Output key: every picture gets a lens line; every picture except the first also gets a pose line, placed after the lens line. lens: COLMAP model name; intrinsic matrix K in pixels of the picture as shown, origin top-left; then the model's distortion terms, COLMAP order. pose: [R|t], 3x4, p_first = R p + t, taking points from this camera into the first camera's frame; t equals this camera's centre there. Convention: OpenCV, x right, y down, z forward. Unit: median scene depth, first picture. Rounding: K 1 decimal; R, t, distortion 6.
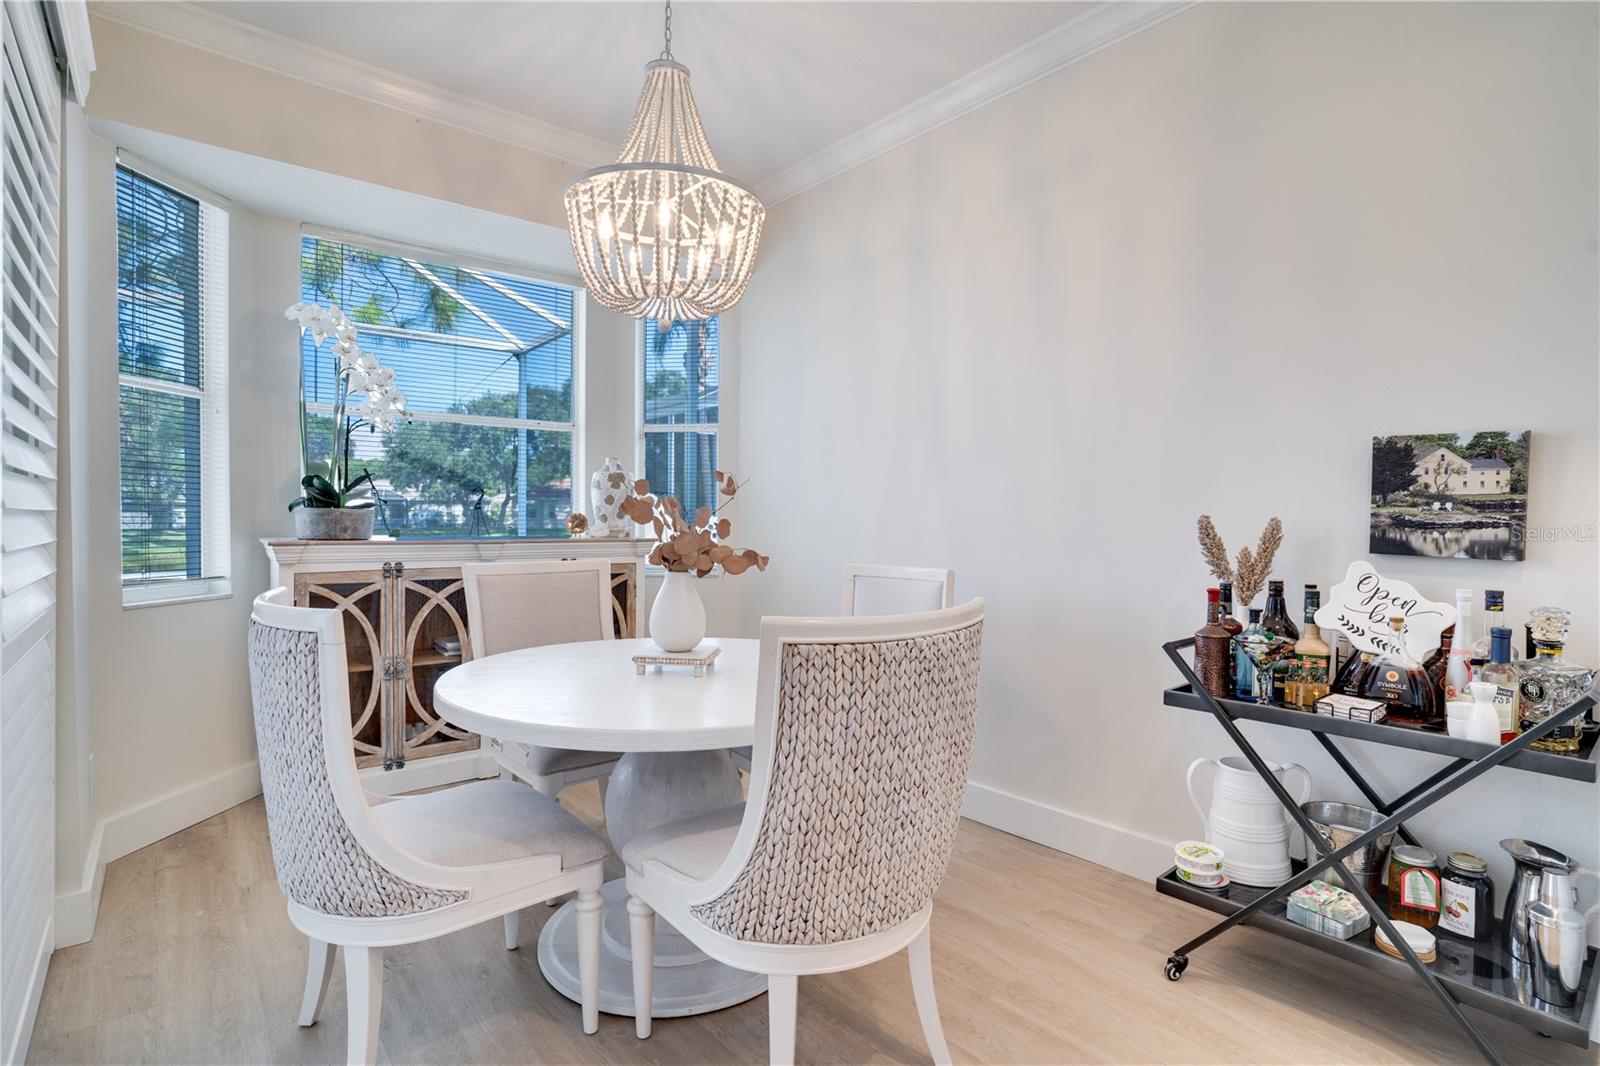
lens RADIAL K [[784.2, 0, 800.0], [0, 784.2, 533.0], [0, 0, 1]] dist [-0.067068, 0.028093]
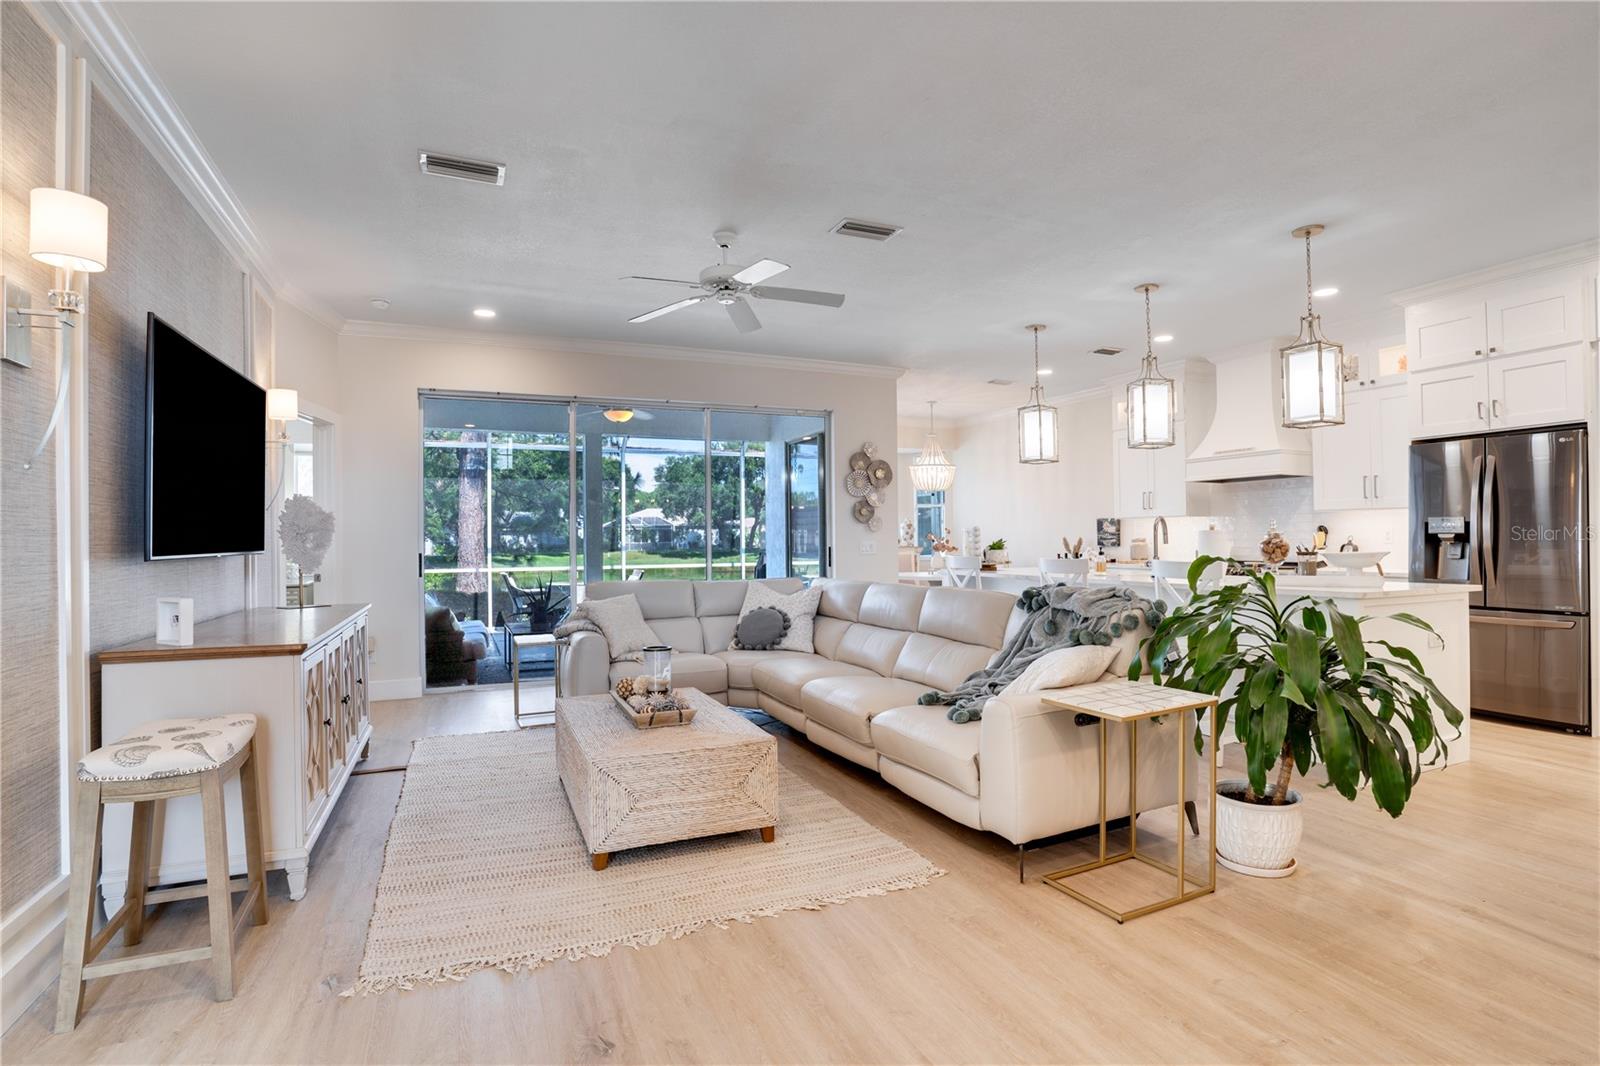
lens RADIAL K [[784.2, 0, 800.0], [0, 784.2, 533.0], [0, 0, 1]] dist [-0.067068, 0.028093]
pose [[0.960377, -0.015121, -0.278294, 0.178021], [0.008202, 0.999628, -0.026010, 0.028599], [0.278584, 0.022697, 0.960144, -1.859010]]
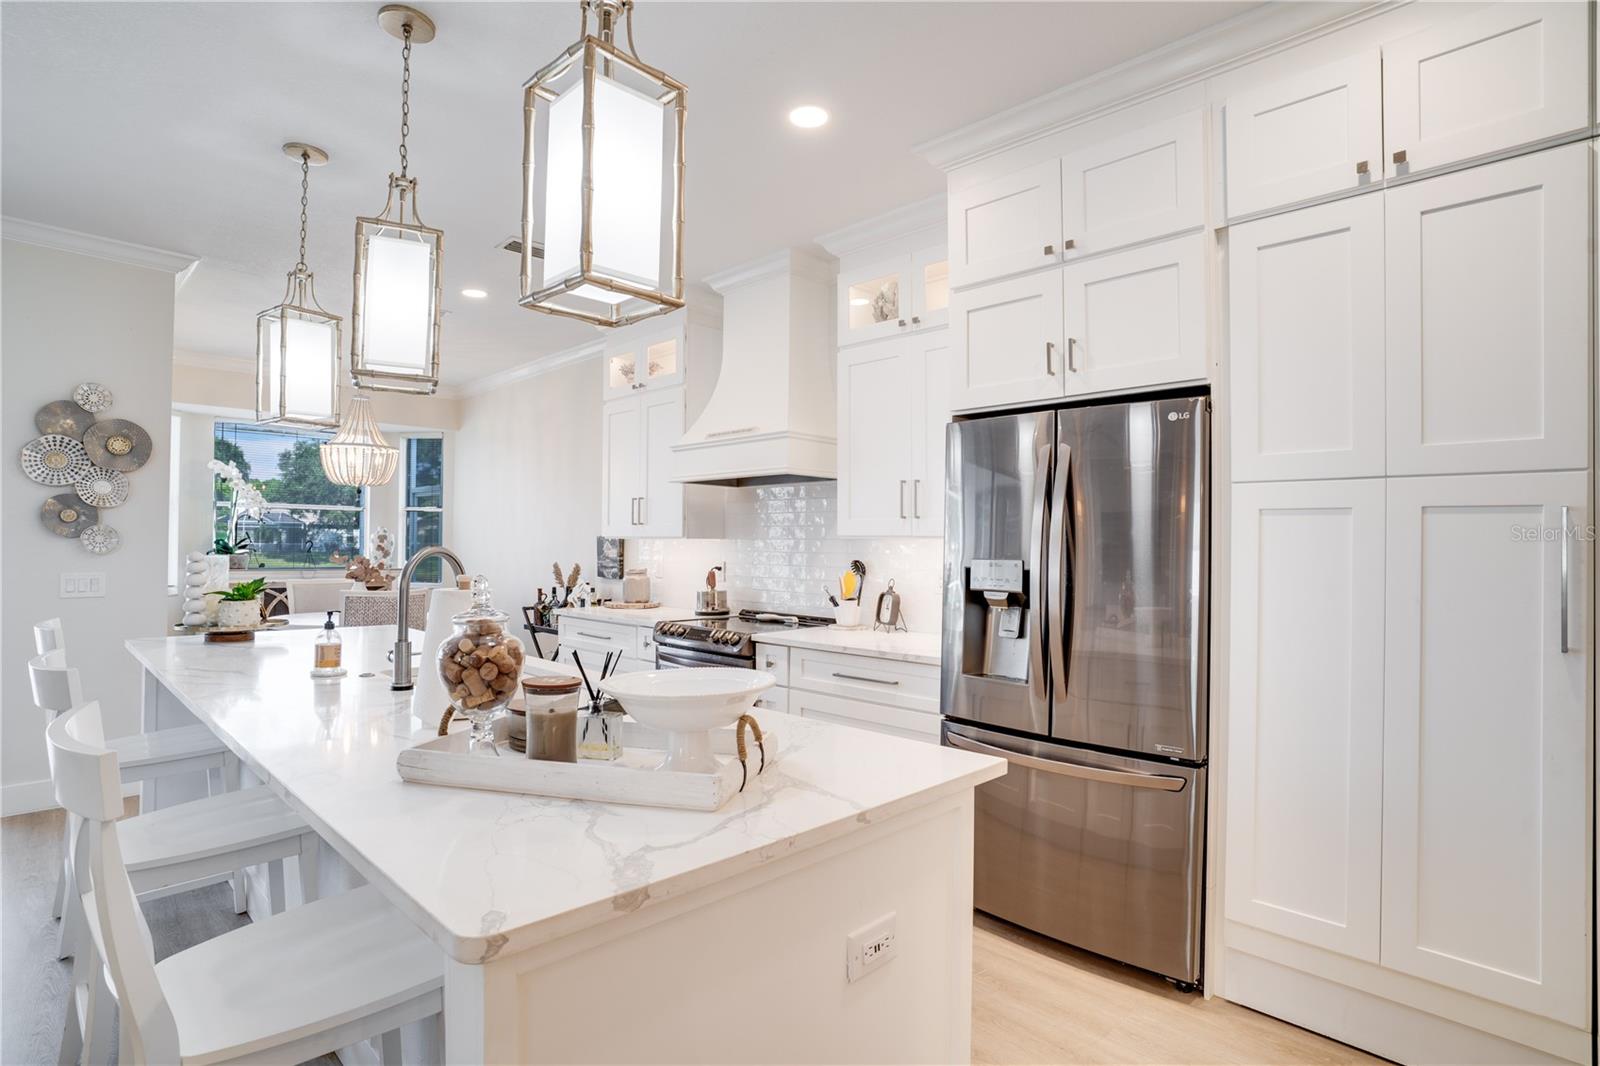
lens RADIAL K [[807.1, 0, 800.0], [0, 807.1, 533.0], [0, 0, 1]] dist [-0.051846, 0.000751]
pose [[0.996338, 0.005507, 0.085330, 0.625903], [-0.002813, 0.999495, -0.031655, -0.021662], [-0.085461, 0.031299, 0.995850, -1.043028]]
